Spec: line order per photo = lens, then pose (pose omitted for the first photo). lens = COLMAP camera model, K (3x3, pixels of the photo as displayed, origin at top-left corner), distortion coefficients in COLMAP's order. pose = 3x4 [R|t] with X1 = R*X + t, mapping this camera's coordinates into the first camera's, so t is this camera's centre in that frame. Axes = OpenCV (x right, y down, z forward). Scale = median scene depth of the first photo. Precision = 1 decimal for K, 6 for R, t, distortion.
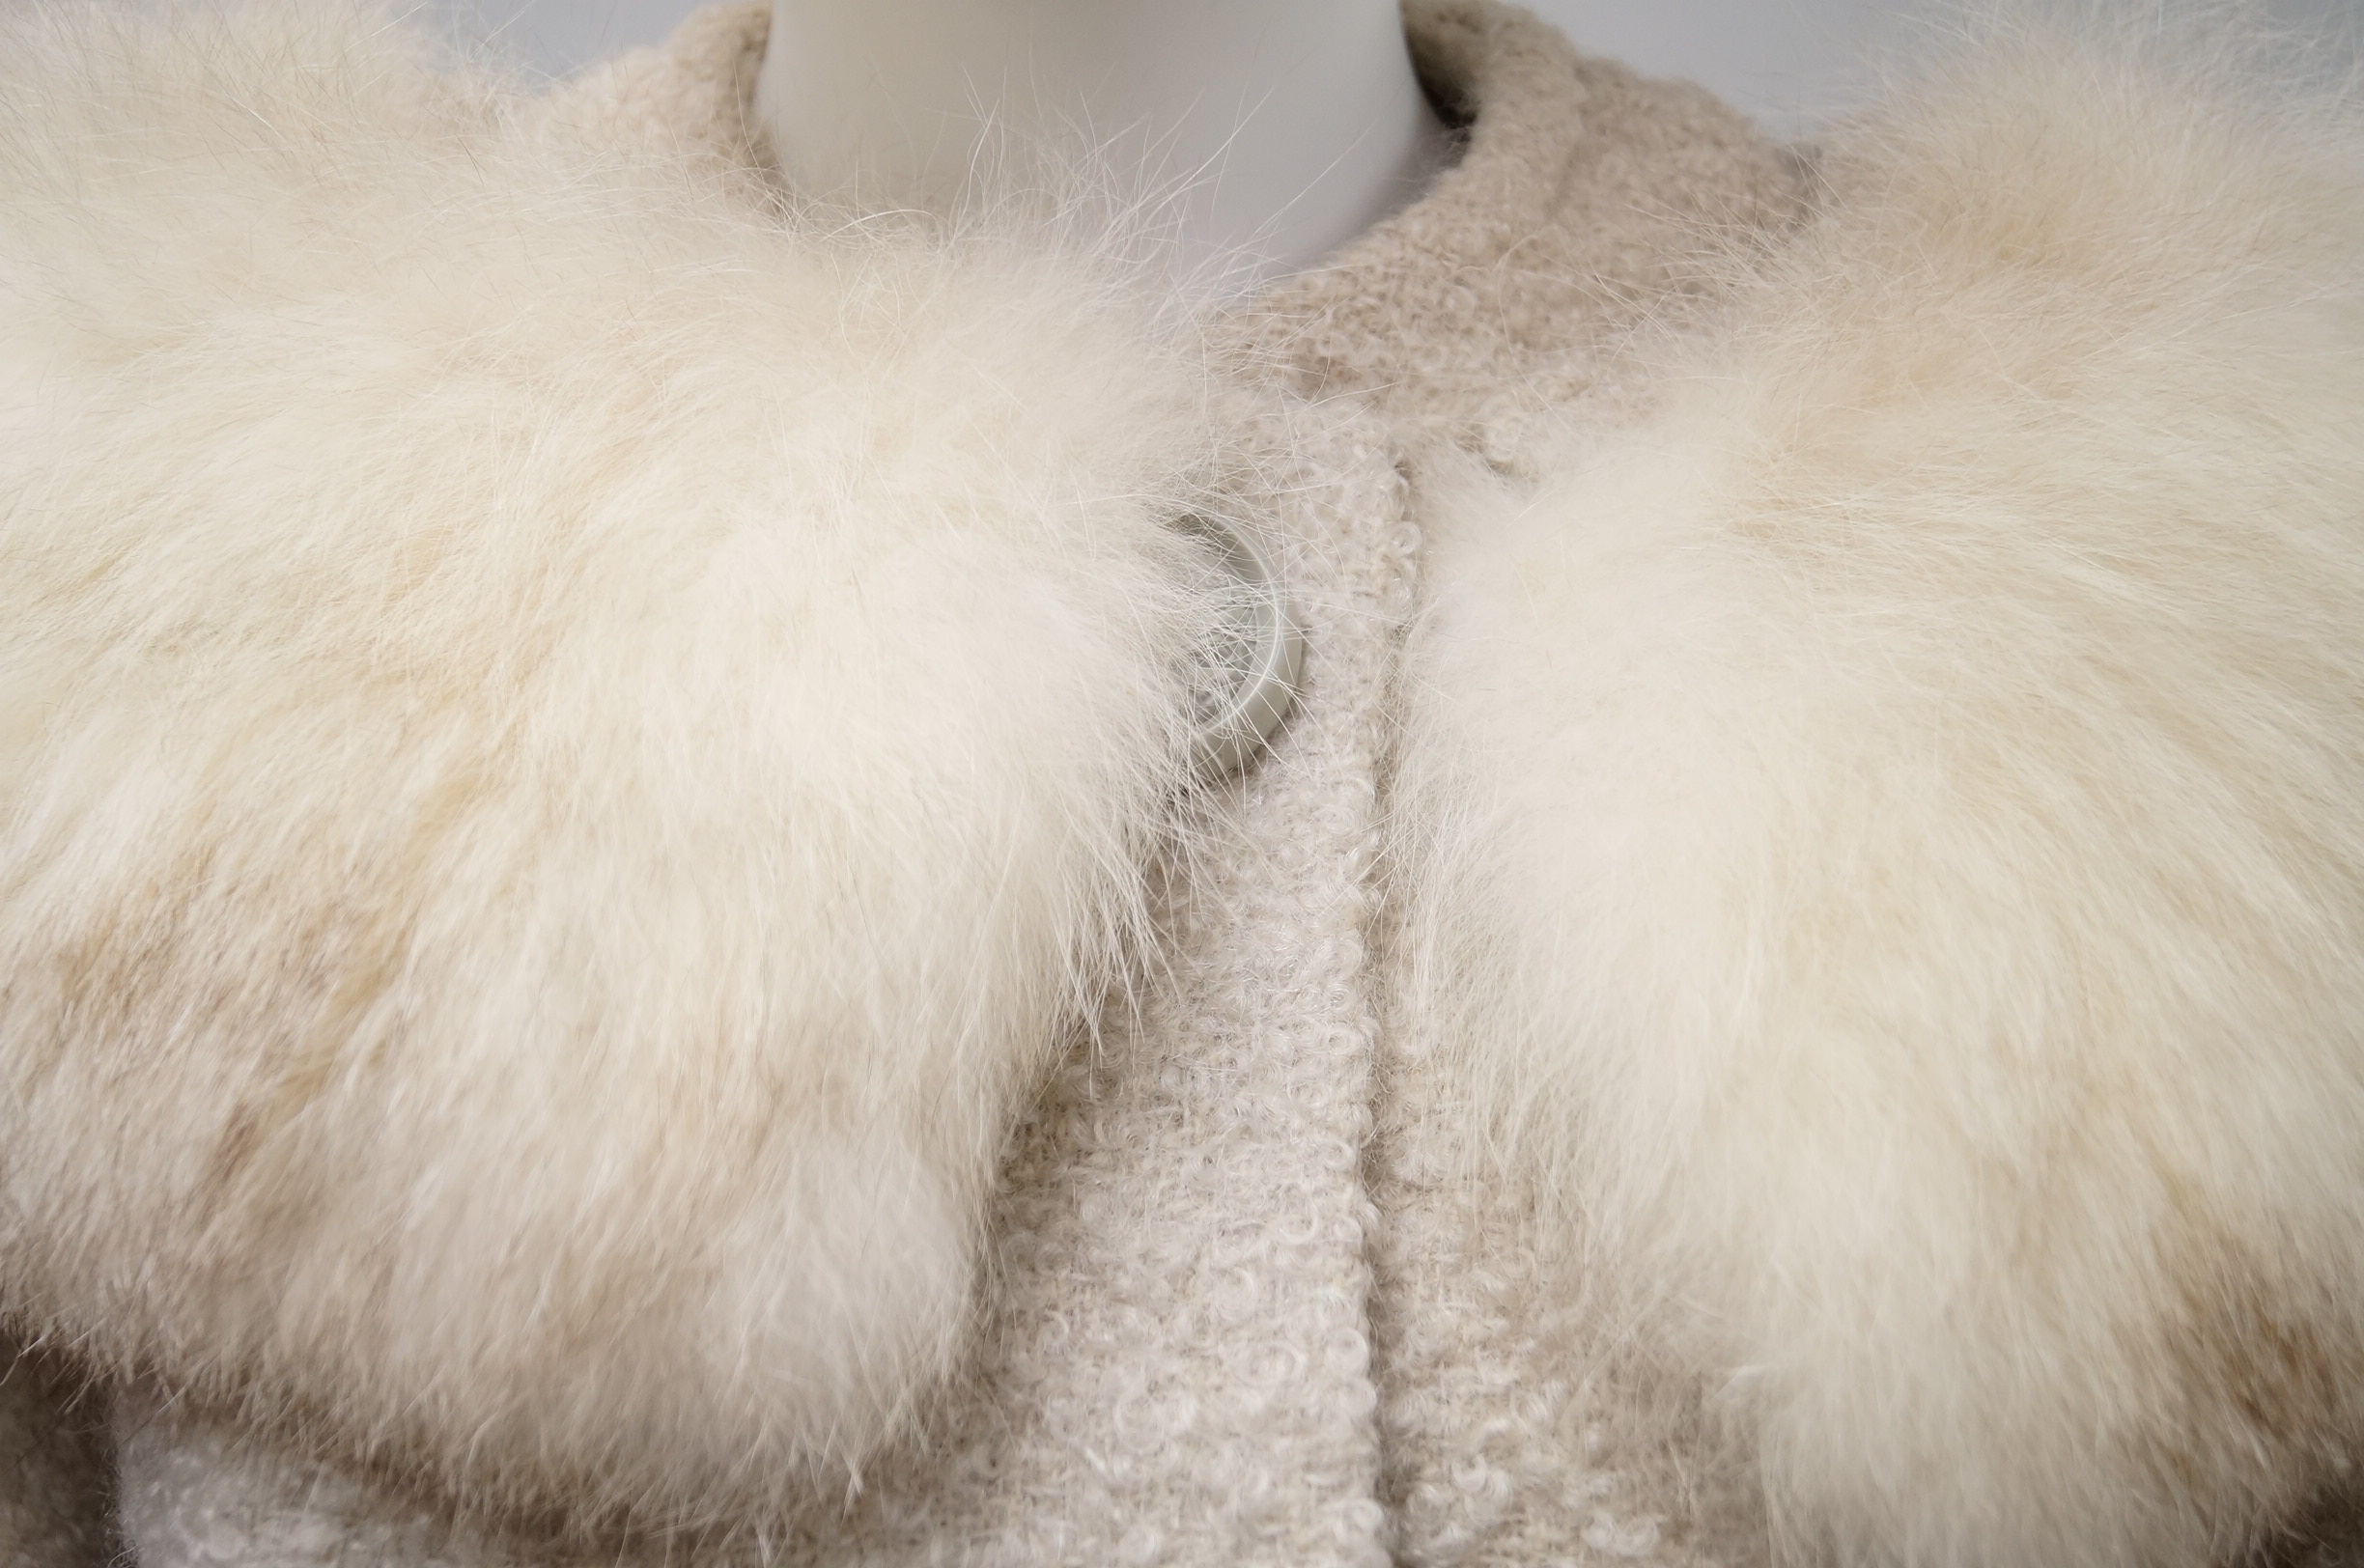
lens RADIAL K [[2706.5, 0, 1182.0], [0, 2706.5, 784.0], [0, 0, 1]] dist [-0.007185, -0.002890]
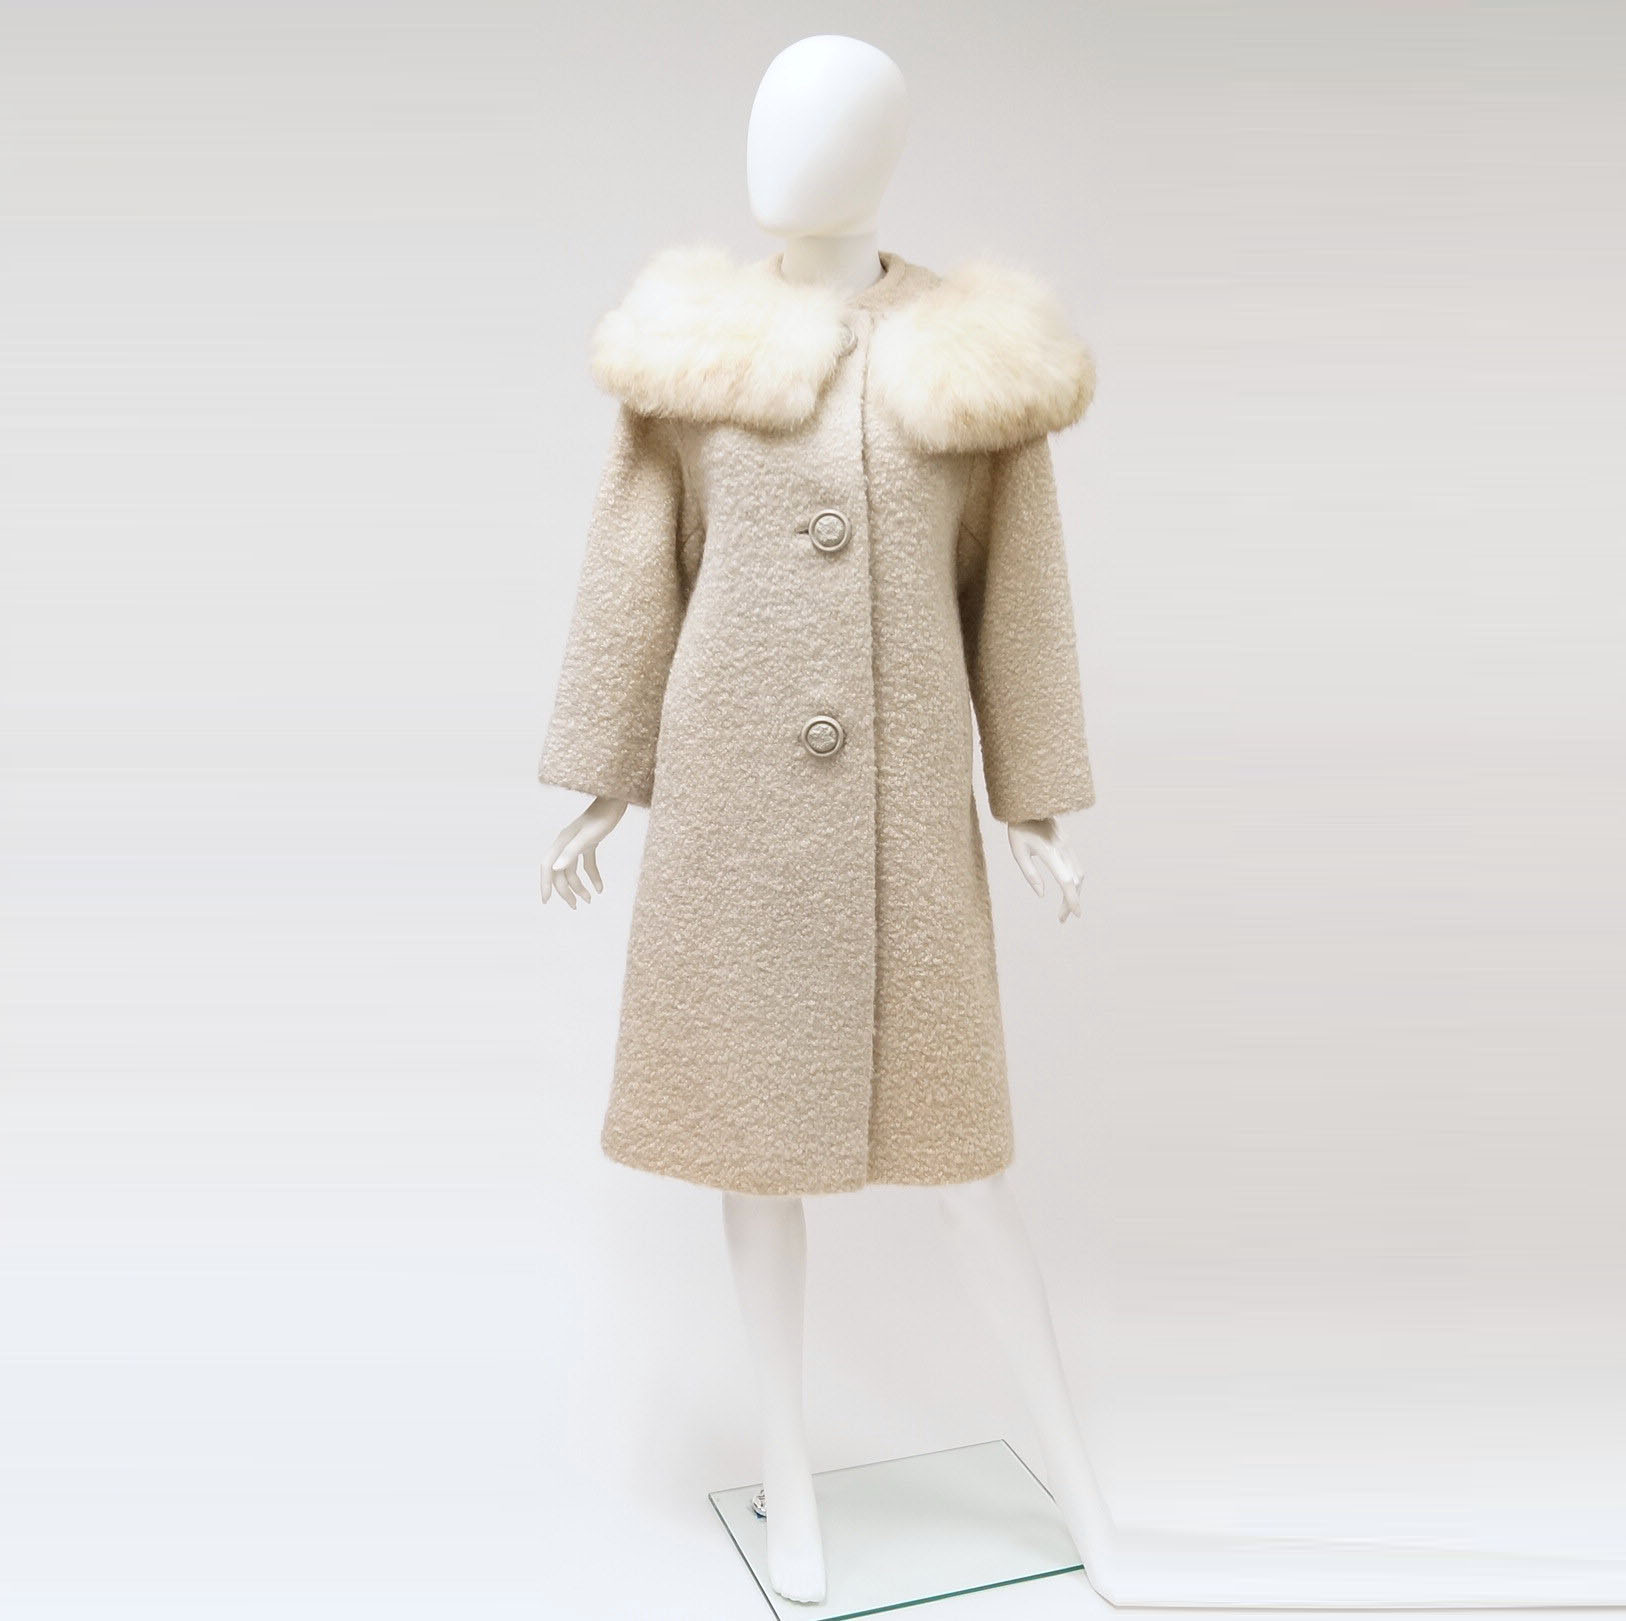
lens RADIAL K [[1827.5, 0, 813.0], [0, 1827.5, 810.5], [0, 0, 1]] dist [-0.101239, 0.000103]
pose [[0.999059, 0.018676, -0.039149, 0.157718], [-0.017069, 0.999014, 0.040983, 1.161590], [0.039876, -0.040276, 0.998393, -4.540288]]
